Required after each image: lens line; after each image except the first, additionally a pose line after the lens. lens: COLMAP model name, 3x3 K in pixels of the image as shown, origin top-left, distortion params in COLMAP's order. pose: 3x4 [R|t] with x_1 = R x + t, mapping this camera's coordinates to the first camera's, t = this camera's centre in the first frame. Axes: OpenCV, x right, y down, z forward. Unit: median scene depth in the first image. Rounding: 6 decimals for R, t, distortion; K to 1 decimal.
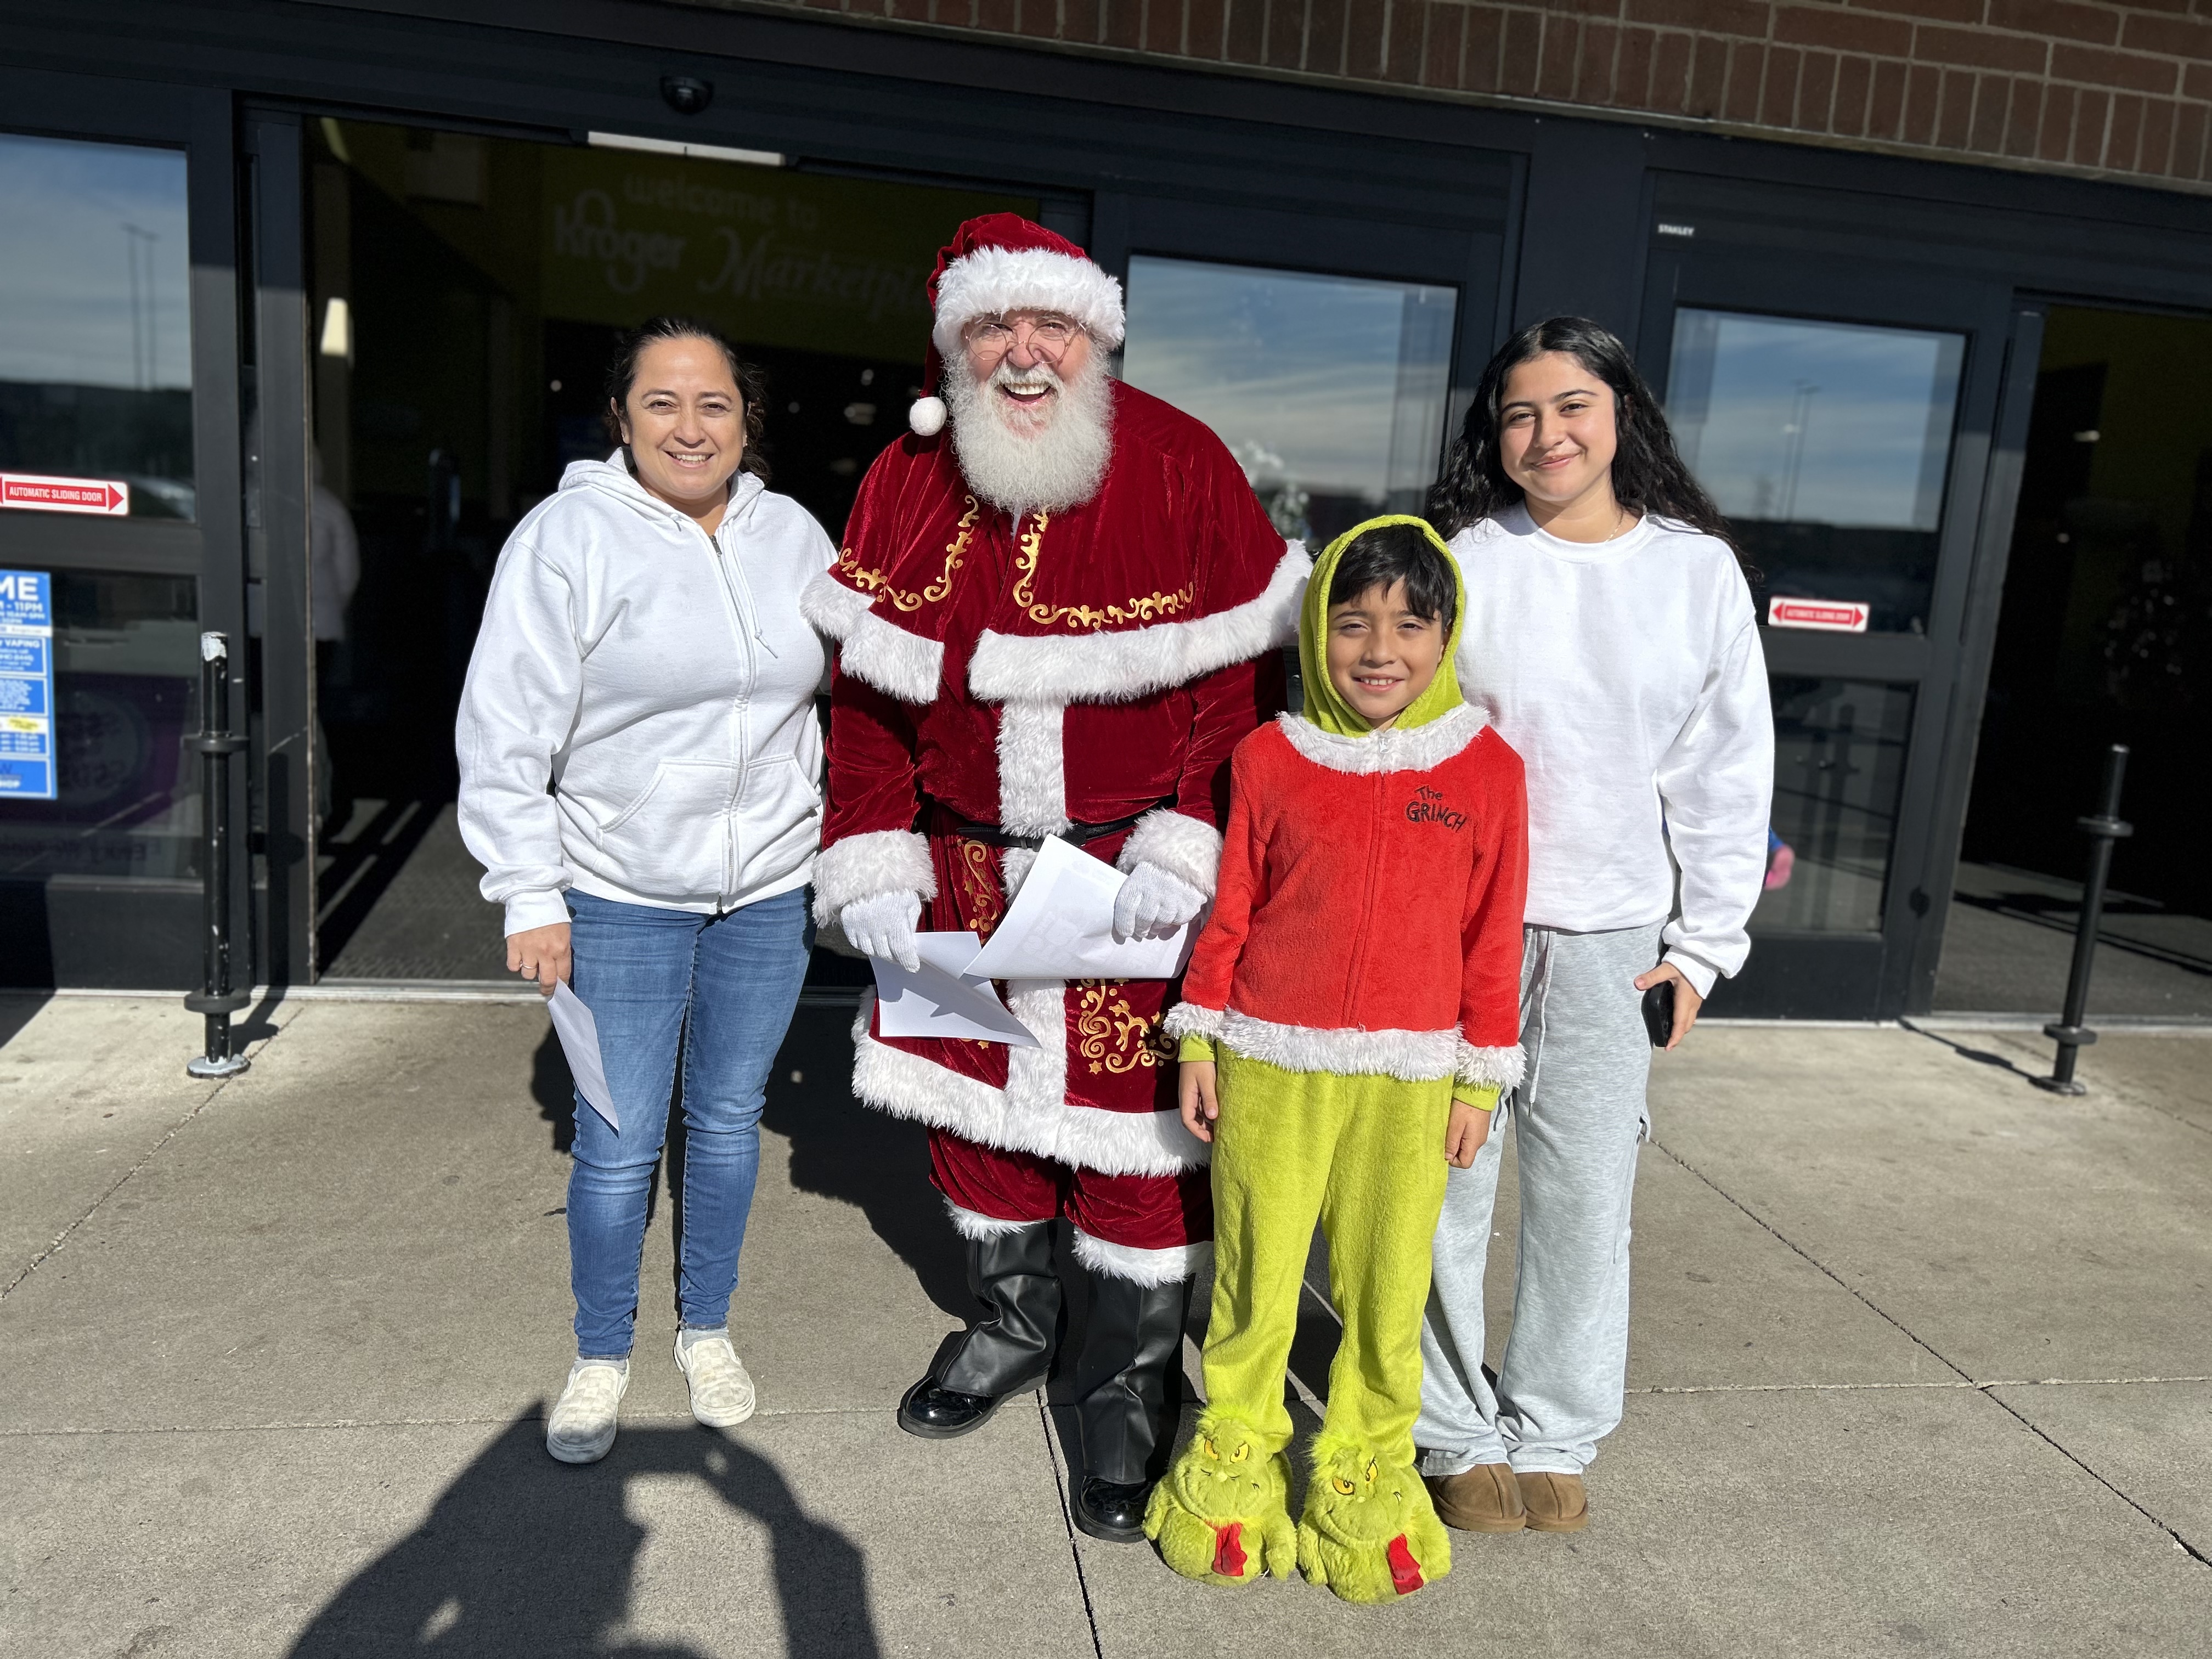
lens RADIAL K [[1650.9, 0, 1106.0], [0, 1650.9, 829.5], [0, 0, 1]] dist [0.001369, -0.003791]
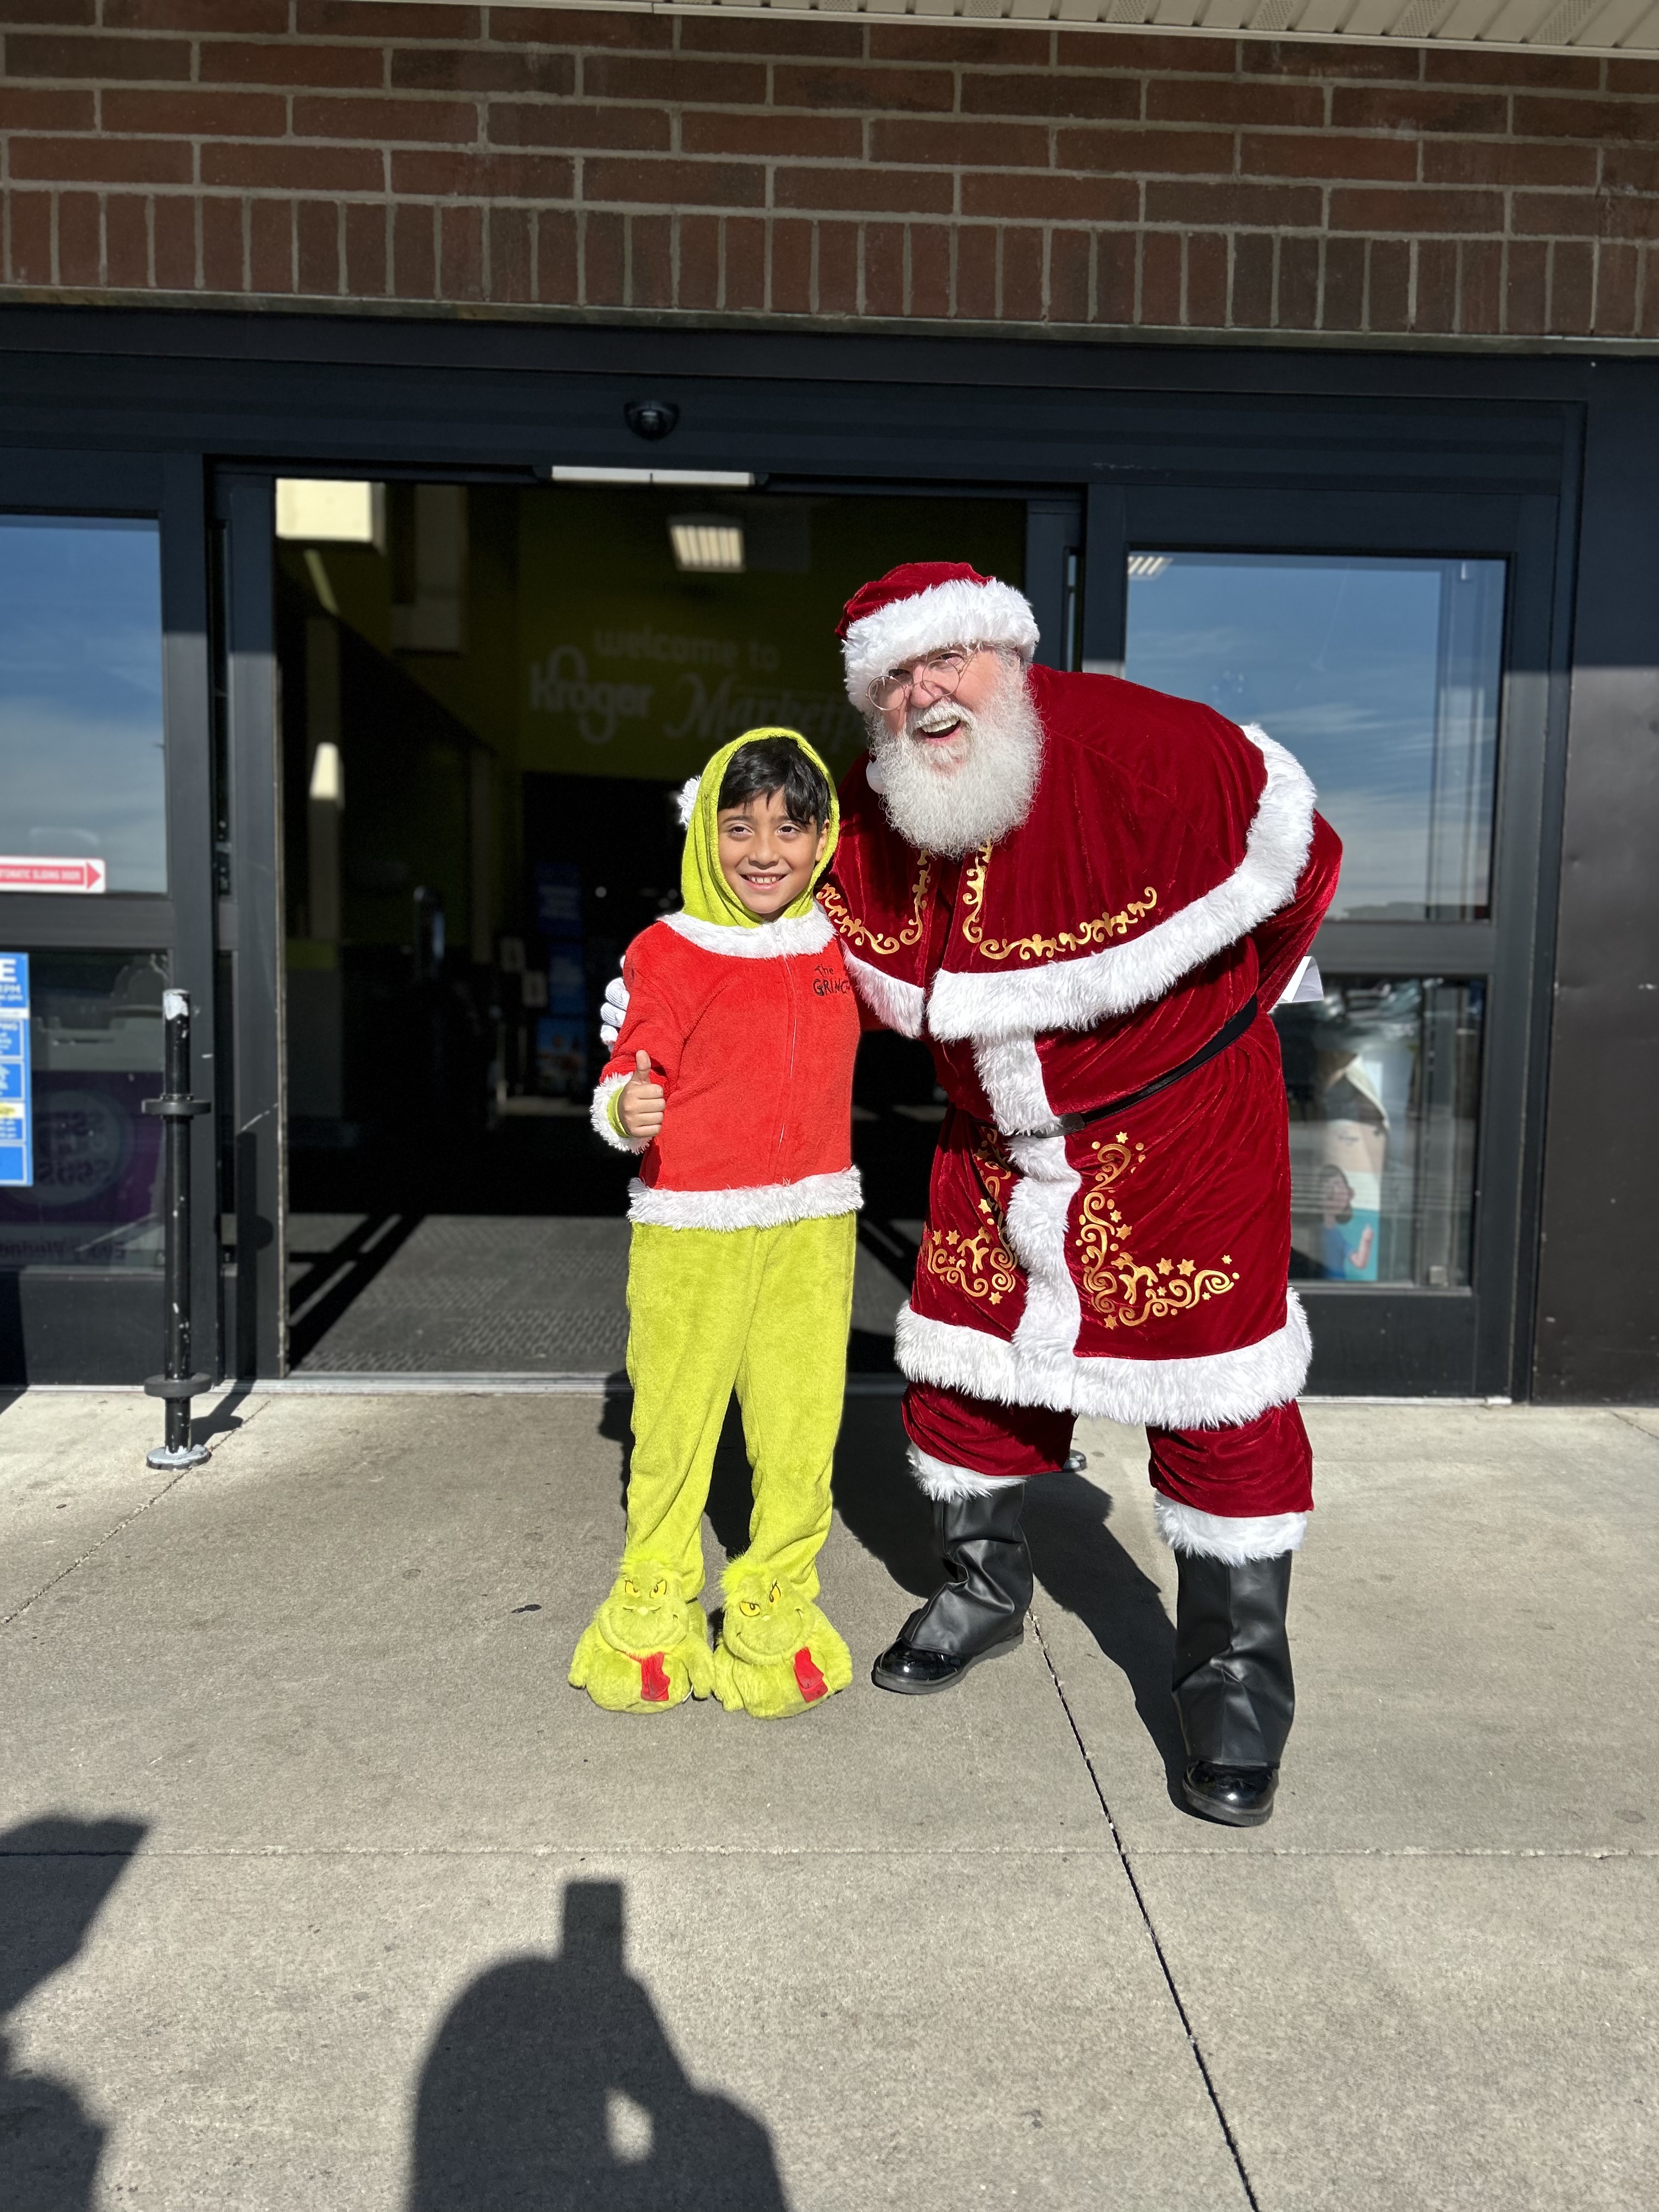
lens RADIAL K [[1682.9, 0, 829.5], [0, 1682.9, 1106.0], [0, 0, 1]] dist [0.006404, 0.001072]
pose [[0.988327, -0.038568, -0.147382, -0.027369], [0.025340, 0.995565, -0.090601, 0.041247], [0.150223, 0.085809, 0.984921, 0.102073]]
